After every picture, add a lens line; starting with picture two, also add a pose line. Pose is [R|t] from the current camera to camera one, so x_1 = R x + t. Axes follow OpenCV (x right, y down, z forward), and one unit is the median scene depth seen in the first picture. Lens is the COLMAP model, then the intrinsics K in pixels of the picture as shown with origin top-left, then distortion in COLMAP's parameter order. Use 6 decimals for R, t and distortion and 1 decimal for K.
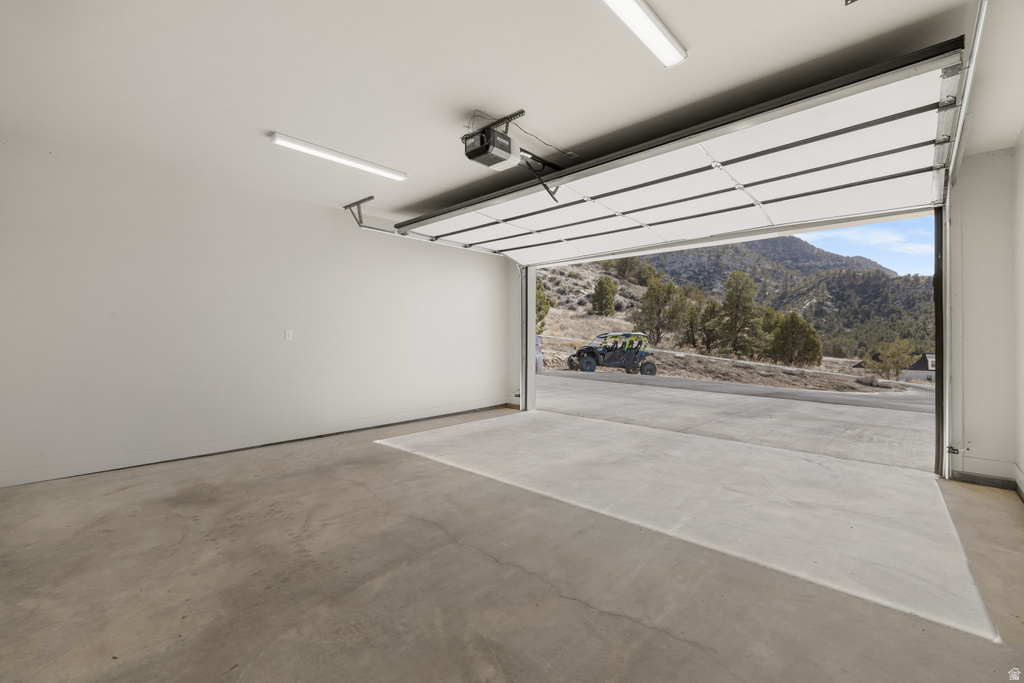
lens RADIAL K [[437.5, 0, 509.0], [0, 437.5, 337.5], [0, 0, 1]] dist [-0.000988, -0.000268]
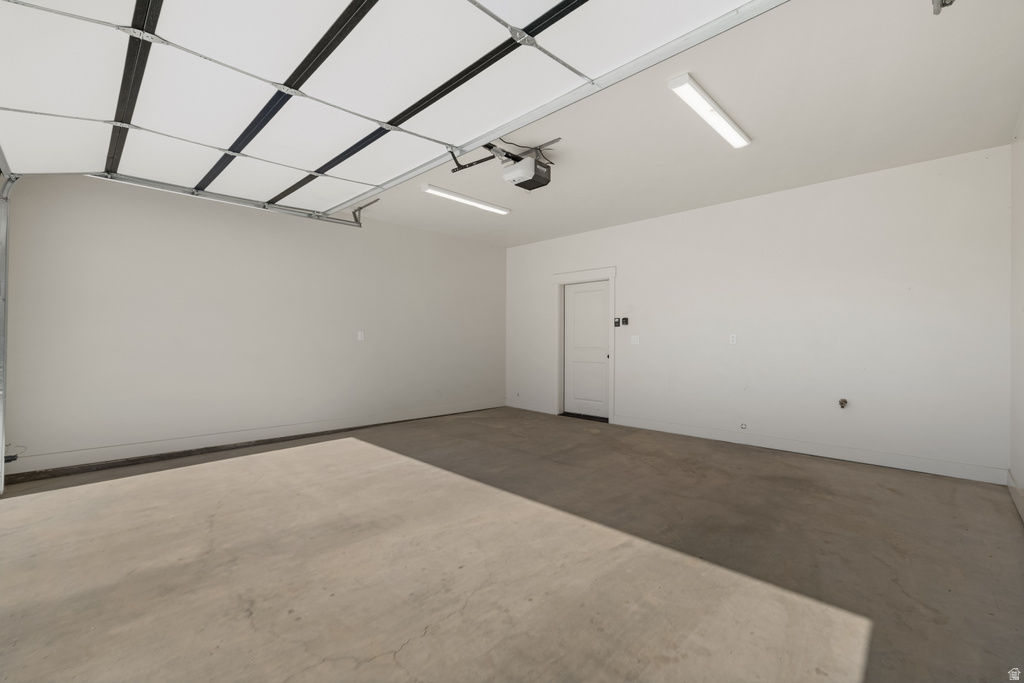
lens RADIAL K [[437.5, 0, 509.0], [0, 437.5, 337.5], [0, 0, 1]] dist [-0.000988, -0.000268]
pose [[-0.999393, -0.009567, 0.033496, -0.034434], [-0.009980, 0.999876, -0.012186, 0.017712], [-0.033375, -0.012513, -0.999365, 2.295939]]
